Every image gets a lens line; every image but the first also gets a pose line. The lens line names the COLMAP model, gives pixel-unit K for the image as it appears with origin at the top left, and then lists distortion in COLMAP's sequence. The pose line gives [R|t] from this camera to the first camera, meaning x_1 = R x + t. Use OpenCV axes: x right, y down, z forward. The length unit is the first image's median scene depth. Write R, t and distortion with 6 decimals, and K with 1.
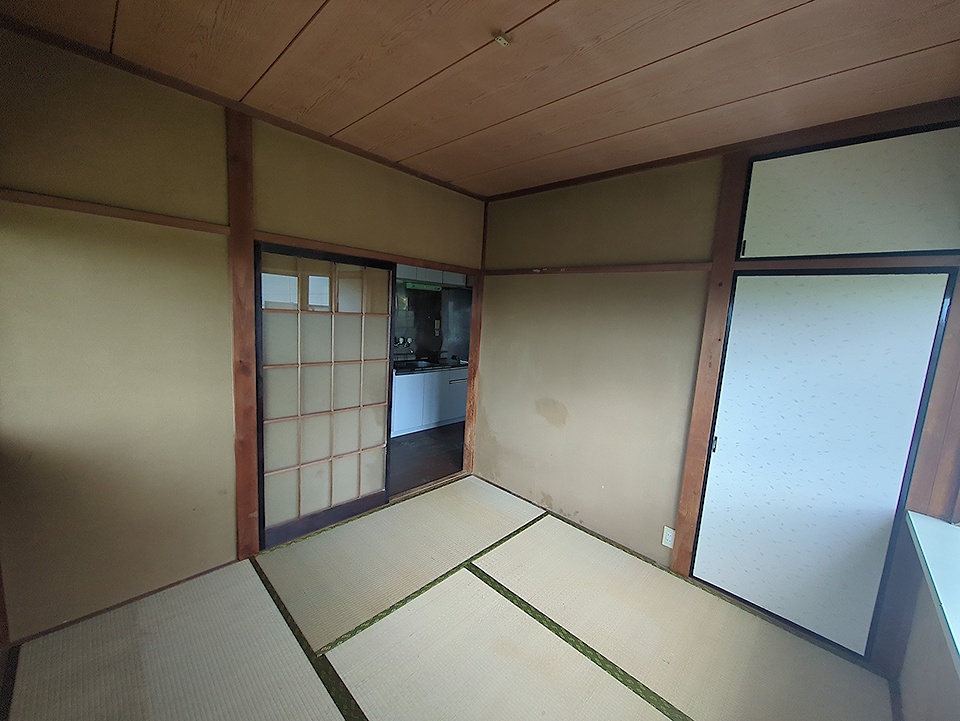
lens RADIAL K [[379.3, 0, 479.4], [0, 379.3, 361.0], [0, 0, 1]] dist [-0.003638, 0.001091]
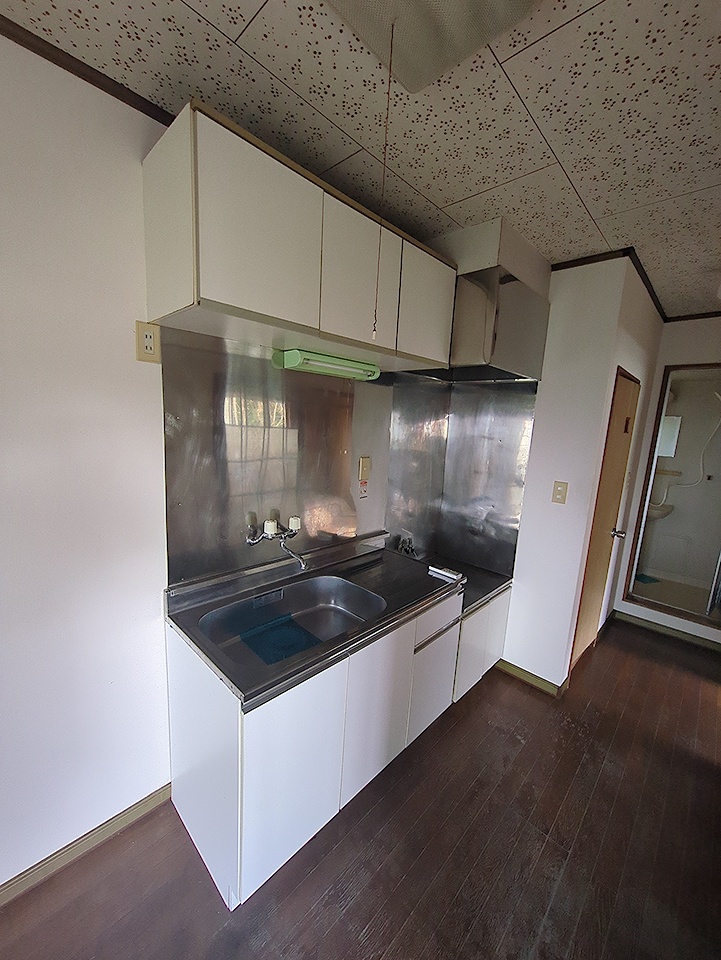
lens RADIAL K [[379.3, 0, 357.0], [0, 379.3, 480.4], [0, 0, 1]] dist [-0.003638, 0.001091]
pose [[0.999963, -0.008422, 0.001784, -0.123450], [0.008363, 0.999480, 0.031126, -0.103995], [-0.002045, -0.031110, 0.999514, 0.635193]]
